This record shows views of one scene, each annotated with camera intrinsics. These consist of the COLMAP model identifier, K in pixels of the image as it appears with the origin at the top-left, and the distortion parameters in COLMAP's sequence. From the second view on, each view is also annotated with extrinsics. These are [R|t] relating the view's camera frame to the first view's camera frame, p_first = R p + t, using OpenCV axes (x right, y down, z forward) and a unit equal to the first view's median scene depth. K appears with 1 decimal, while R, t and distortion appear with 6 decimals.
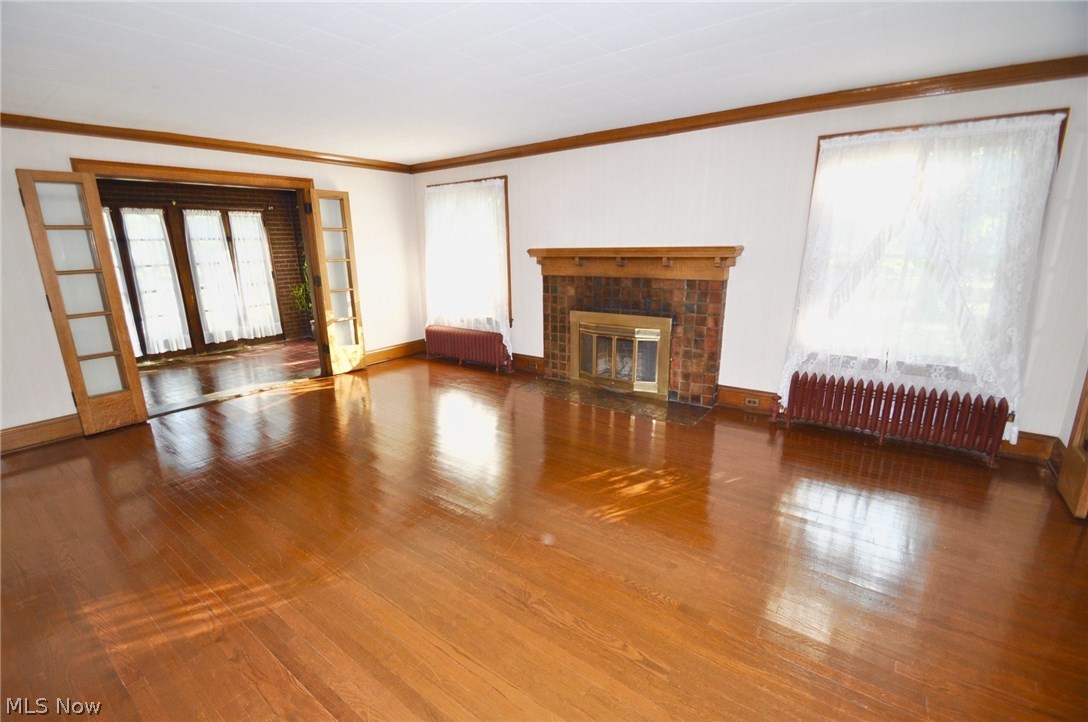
lens RADIAL K [[479.1, 0, 543.6], [0, 479.1, 363.5], [0, 0, 1]] dist [-0.000449, 0.000075]
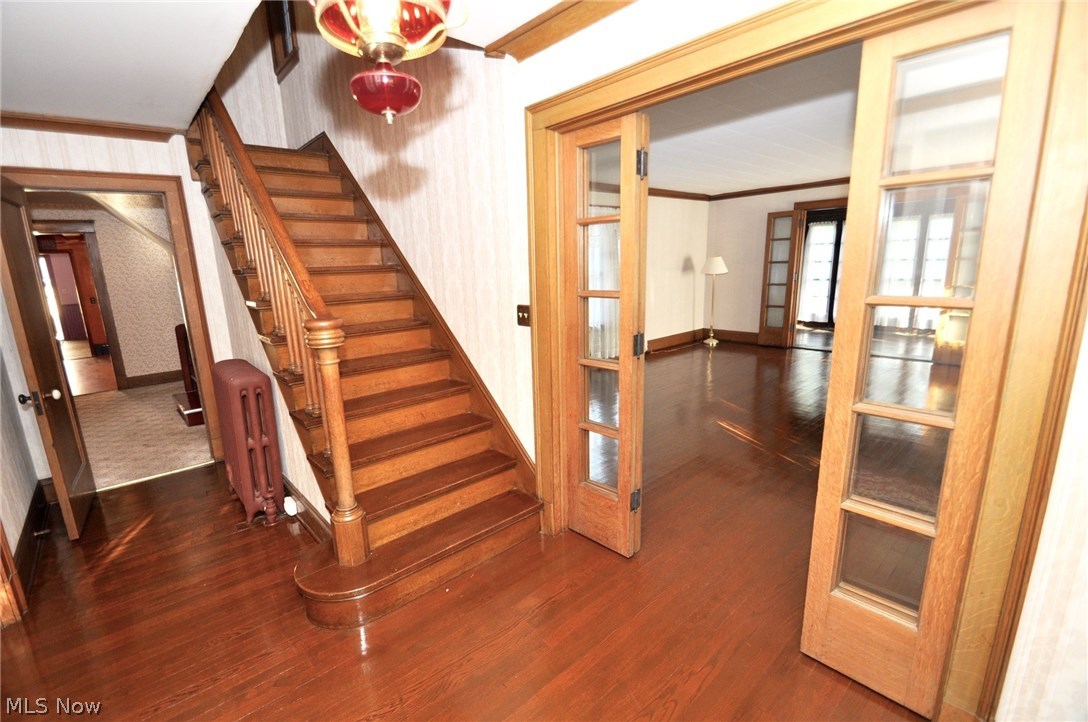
lens RADIAL K [[479.1, 0, 543.1], [0, 479.1, 363.4], [0, 0, 1]] dist [-0.000449, 0.000075]
pose [[-0.182915, 0.228927, -0.956104, 1.180854], [-0.208580, 0.941336, 0.265295, -0.121971], [0.960748, 0.247951, -0.124435, 0.420098]]
